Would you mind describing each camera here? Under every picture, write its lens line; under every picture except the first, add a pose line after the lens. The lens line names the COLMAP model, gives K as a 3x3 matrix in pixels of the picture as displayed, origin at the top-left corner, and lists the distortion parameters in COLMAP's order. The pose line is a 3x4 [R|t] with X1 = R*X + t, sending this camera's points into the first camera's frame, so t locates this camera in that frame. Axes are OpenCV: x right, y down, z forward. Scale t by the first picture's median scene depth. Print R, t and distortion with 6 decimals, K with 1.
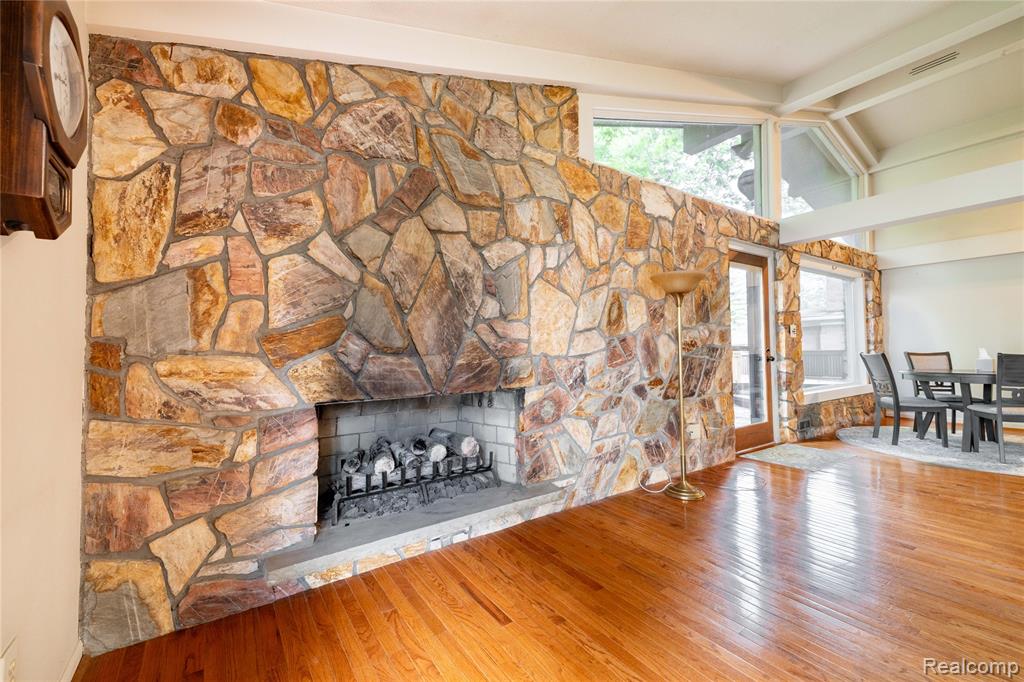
lens RADIAL K [[415.0, 0, 512.9], [0, 415.0, 337.8], [0, 0, 1]] dist [0.057231, -0.021197]
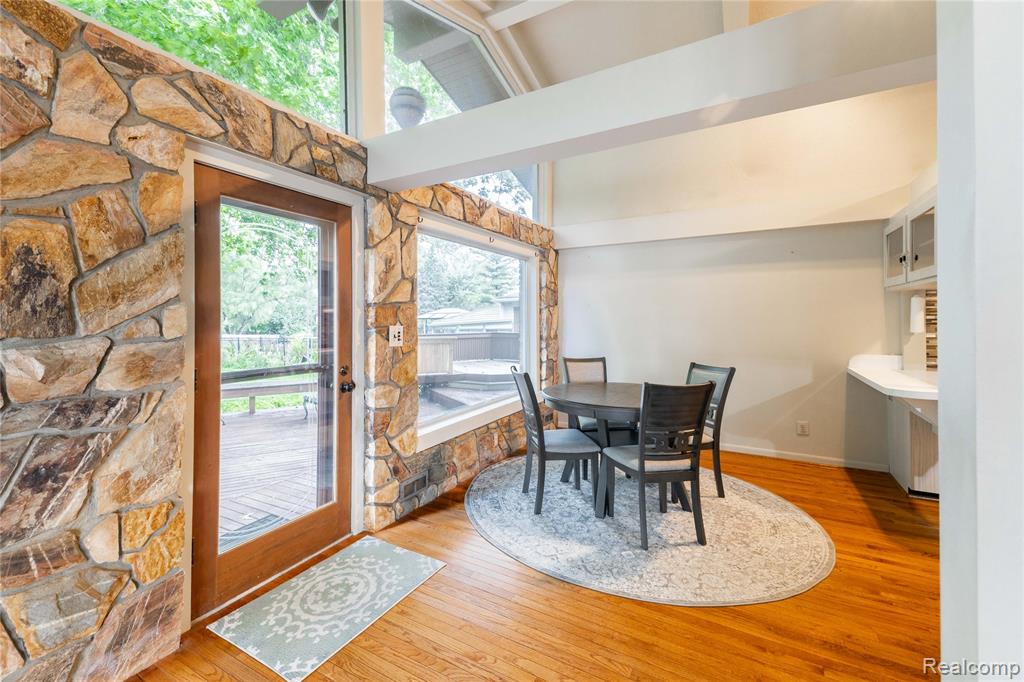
lens RADIAL K [[441.3, 0, 480.1], [0, 441.3, 317.5], [0, 0, 1]] dist [0.064813, -0.026294]
pose [[0.913665, 0.011861, 0.406296, 0.911233], [-0.021550, 0.999582, 0.019280, -0.099408], [-0.405897, -0.026371, 0.913538, 0.675231]]
